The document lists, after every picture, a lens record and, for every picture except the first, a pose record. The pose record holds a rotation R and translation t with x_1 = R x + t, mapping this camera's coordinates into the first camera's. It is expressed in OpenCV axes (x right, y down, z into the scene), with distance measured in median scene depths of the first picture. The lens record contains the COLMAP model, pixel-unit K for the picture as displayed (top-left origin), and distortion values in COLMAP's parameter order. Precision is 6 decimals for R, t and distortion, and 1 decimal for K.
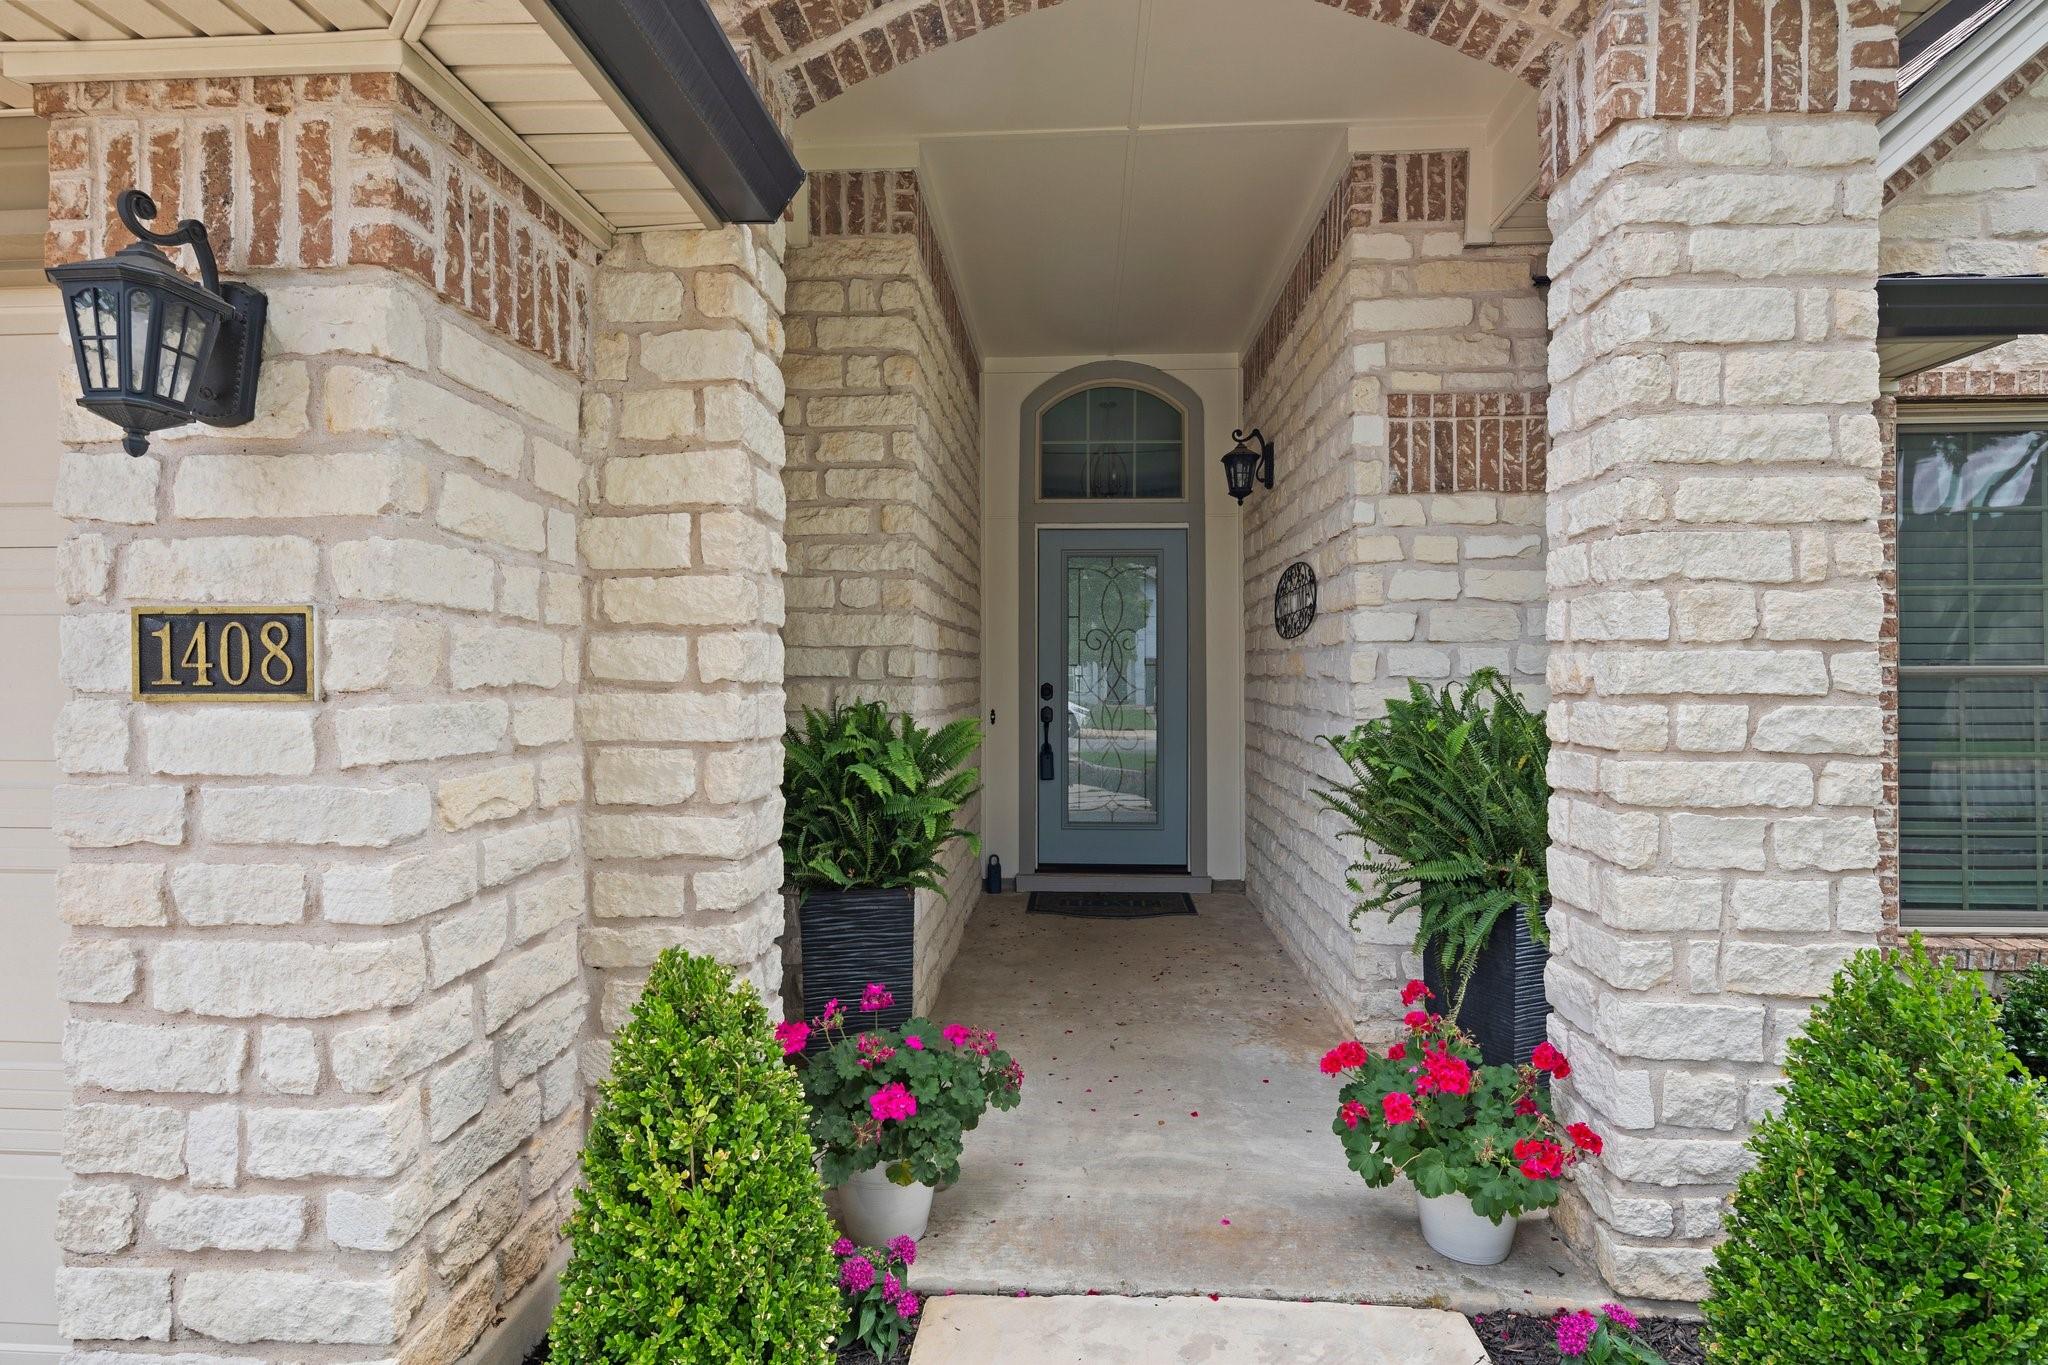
lens RADIAL K [[993.0, 0, 1025.8], [0, 993.0, 654.4], [0, 0, 1]] dist [0.000605, -0.000410]
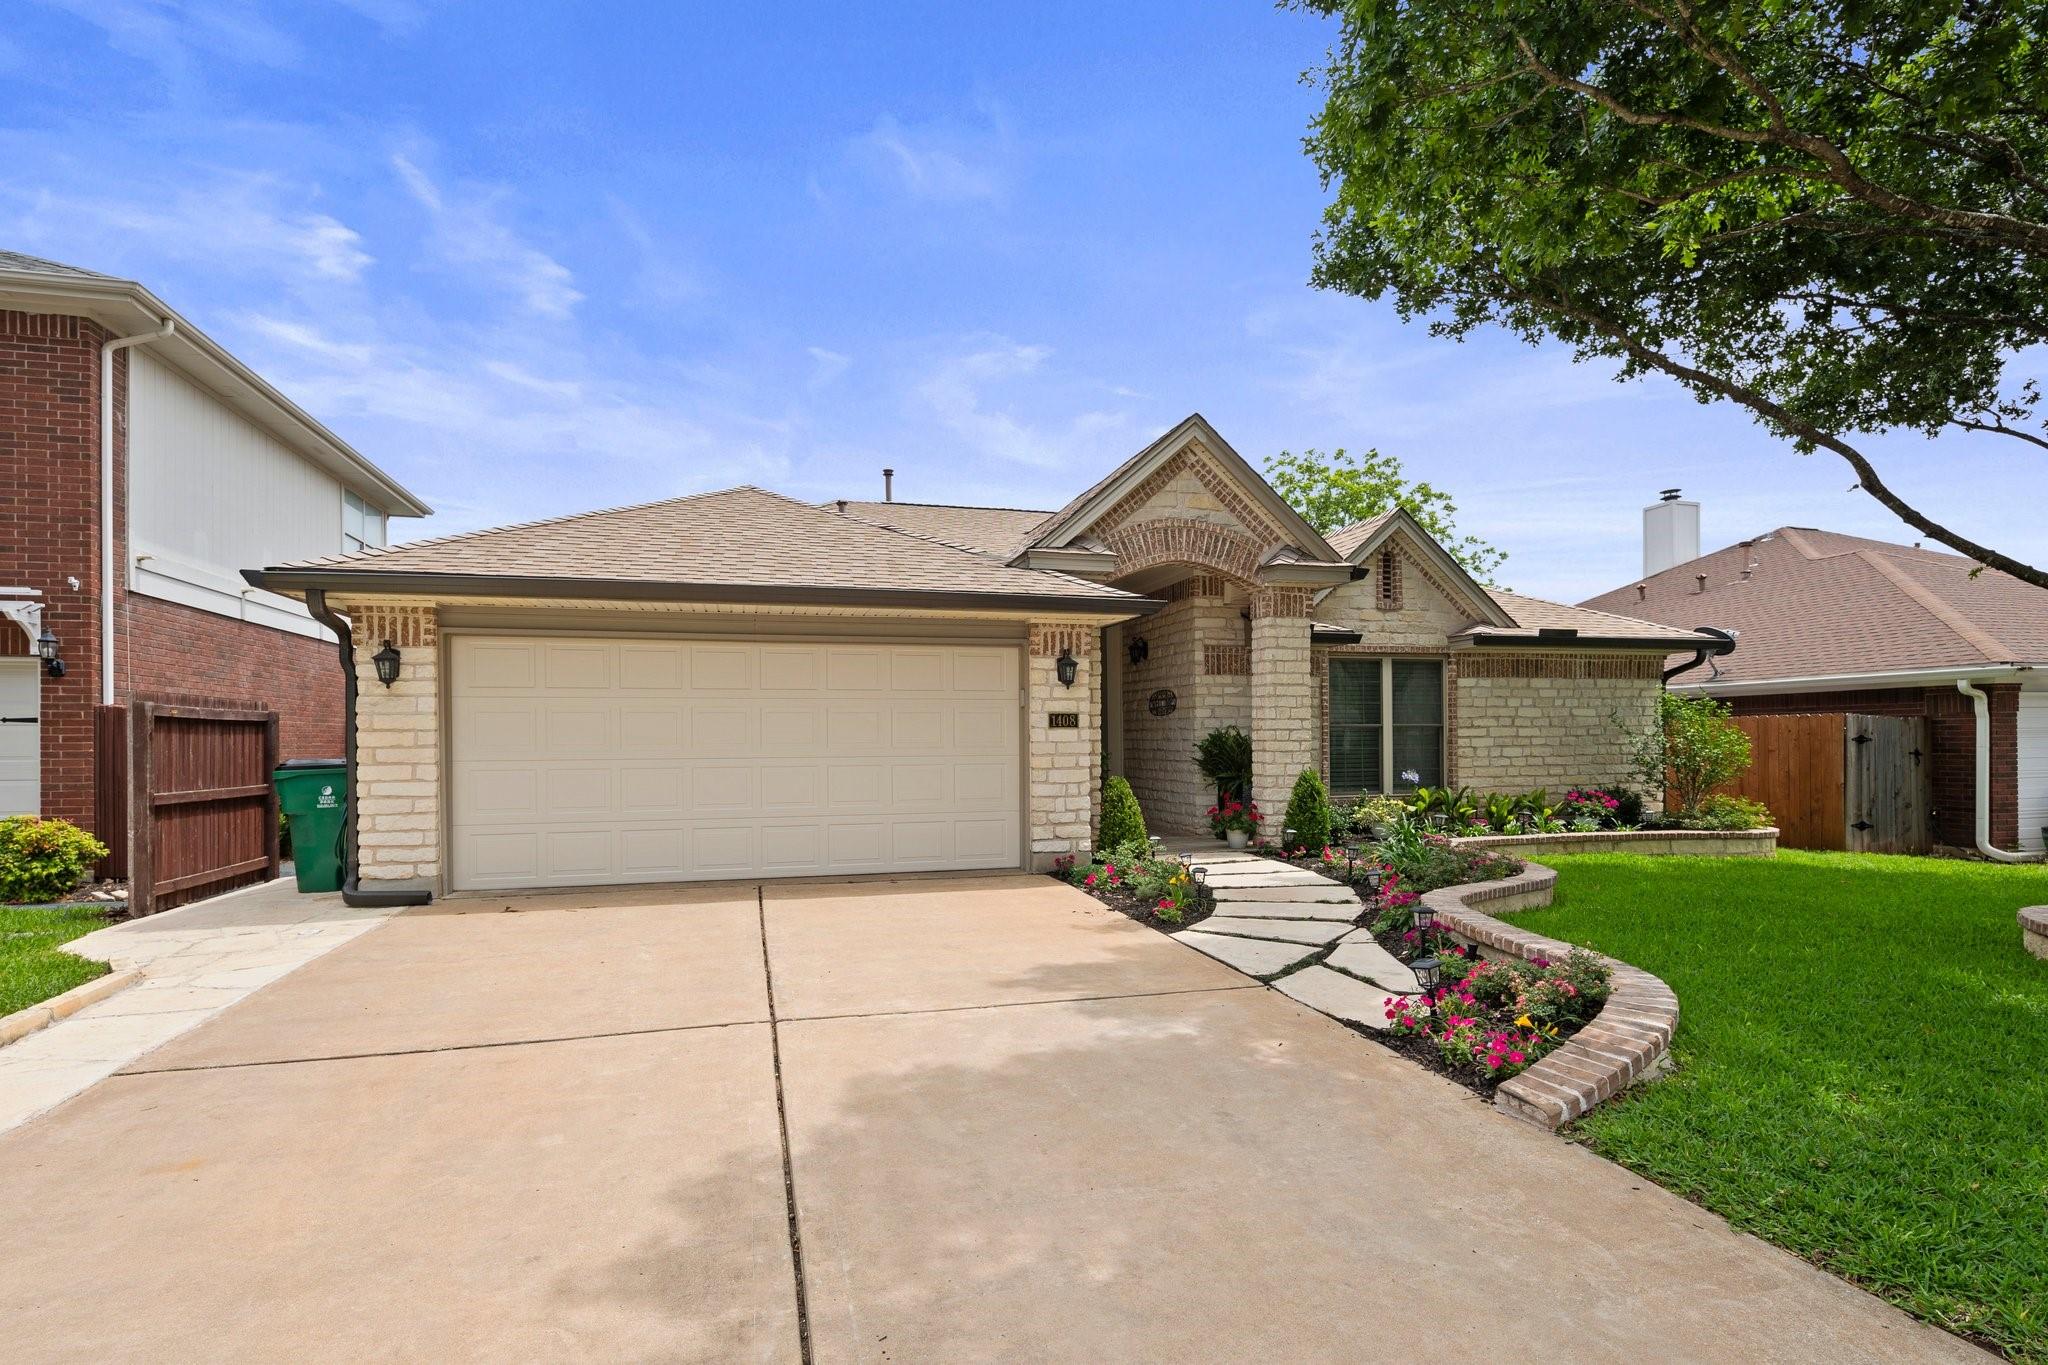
lens RADIAL K [[996.7, 0, 1023.2], [0, 996.7, 707.4], [0, 0, 1]] dist [0.000897, -0.000945]
pose [[0.945920, 0.005777, 0.324348, -2.224188], [-0.001241, 0.999899, -0.014187, 0.003531], [-0.324397, 0.013018, 0.945832, -3.400908]]
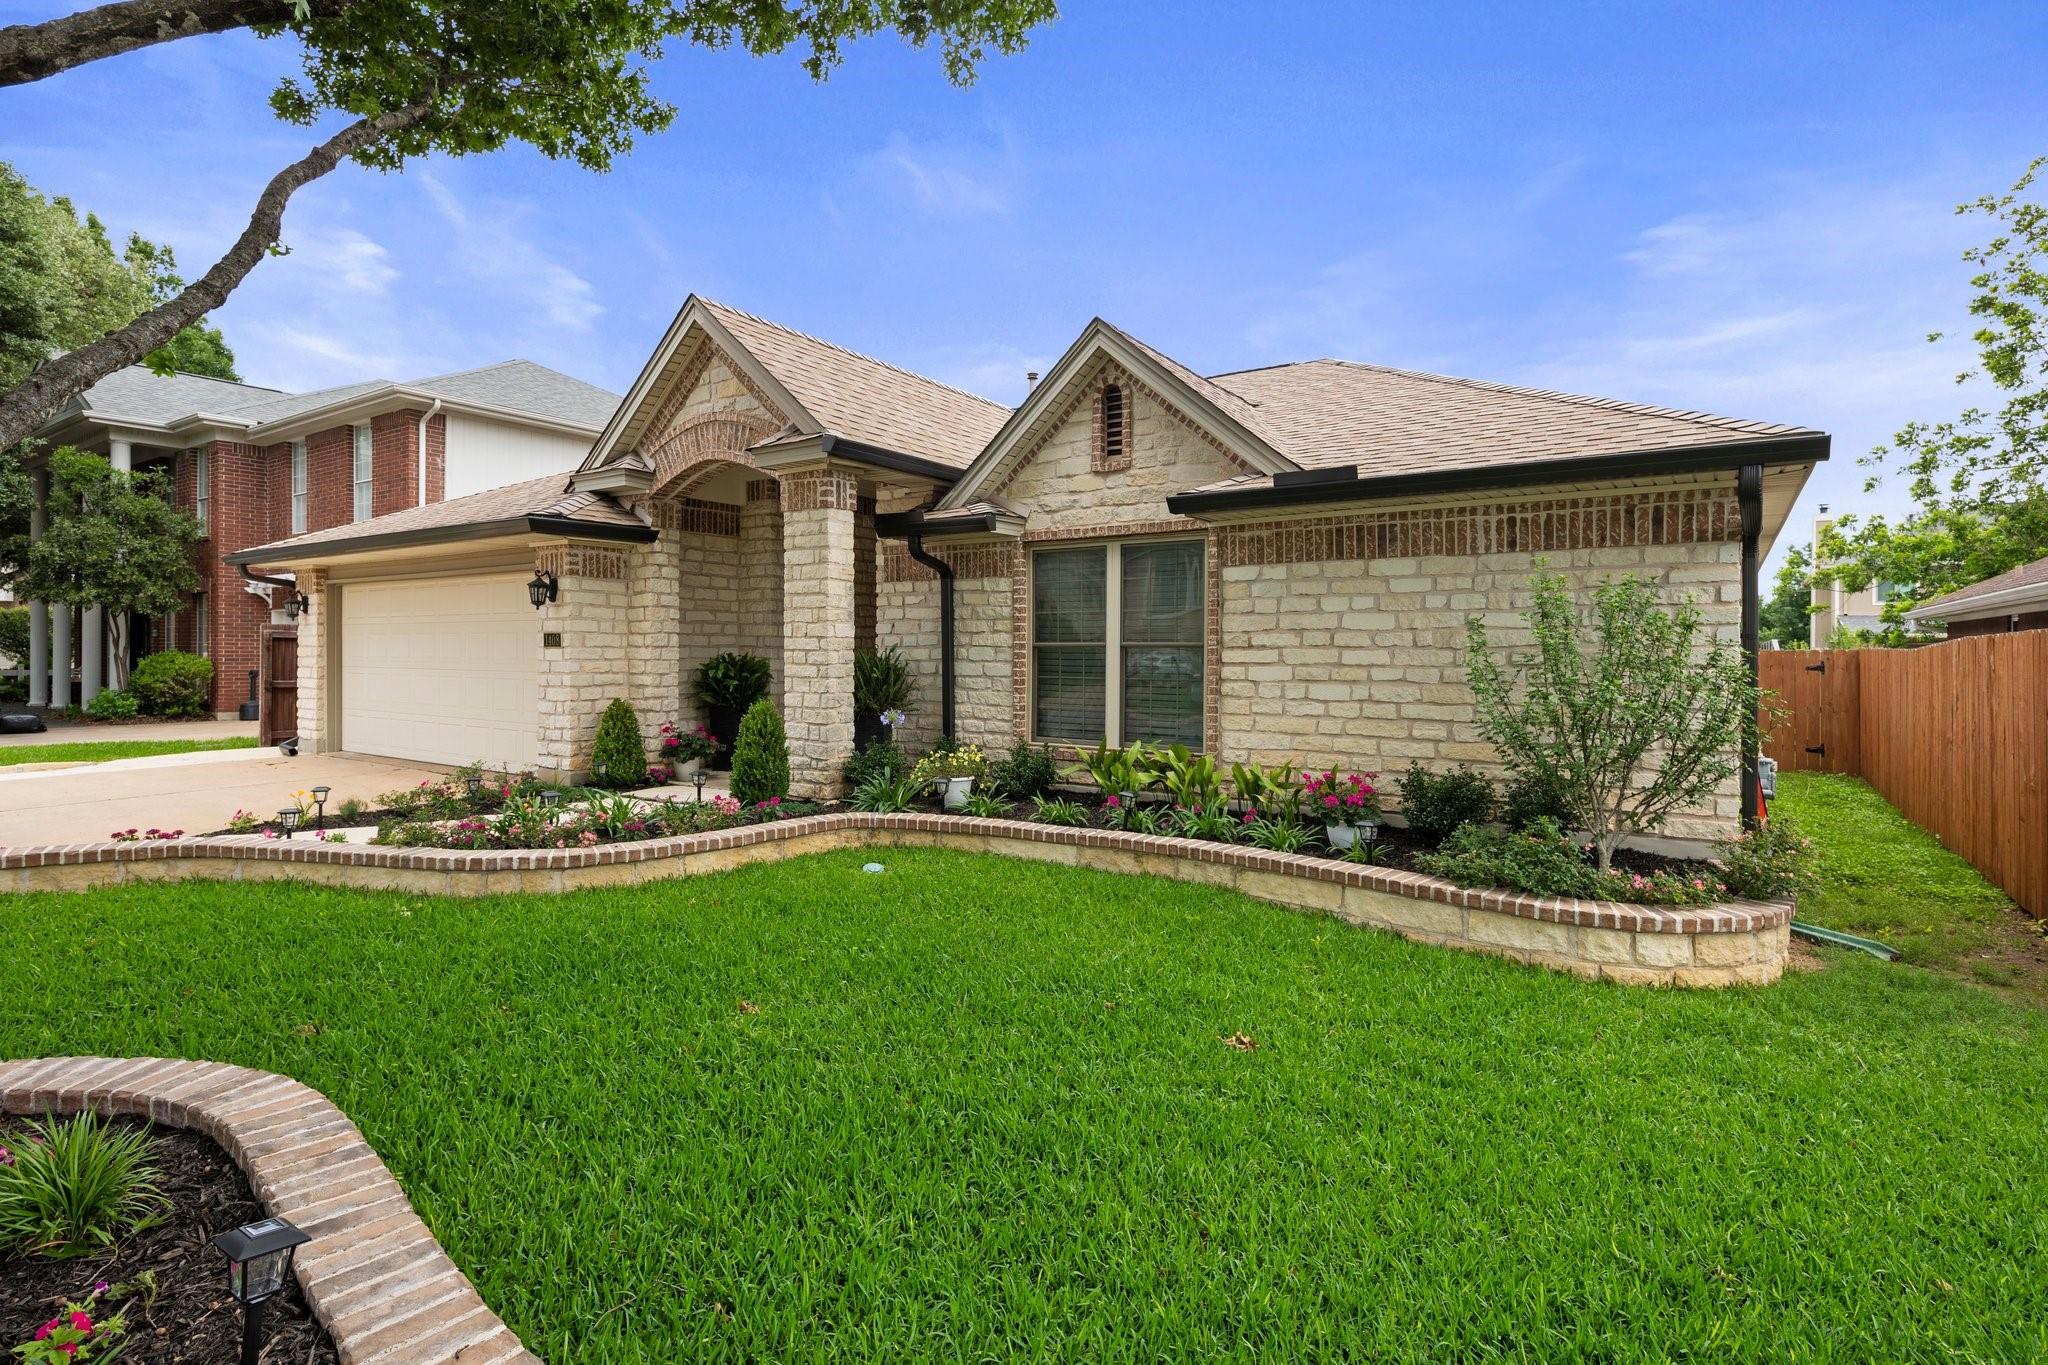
lens RADIAL K [[1007.1, 0, 1038.5], [0, 1007.1, 622.0], [0, 0, 1]] dist [0.000678, -0.000143]
pose [[0.859625, -0.008743, -0.510851, 3.665227], [0.005056, 0.999950, -0.008606, -0.032377], [0.510901, 0.004815, 0.859626, -2.077572]]
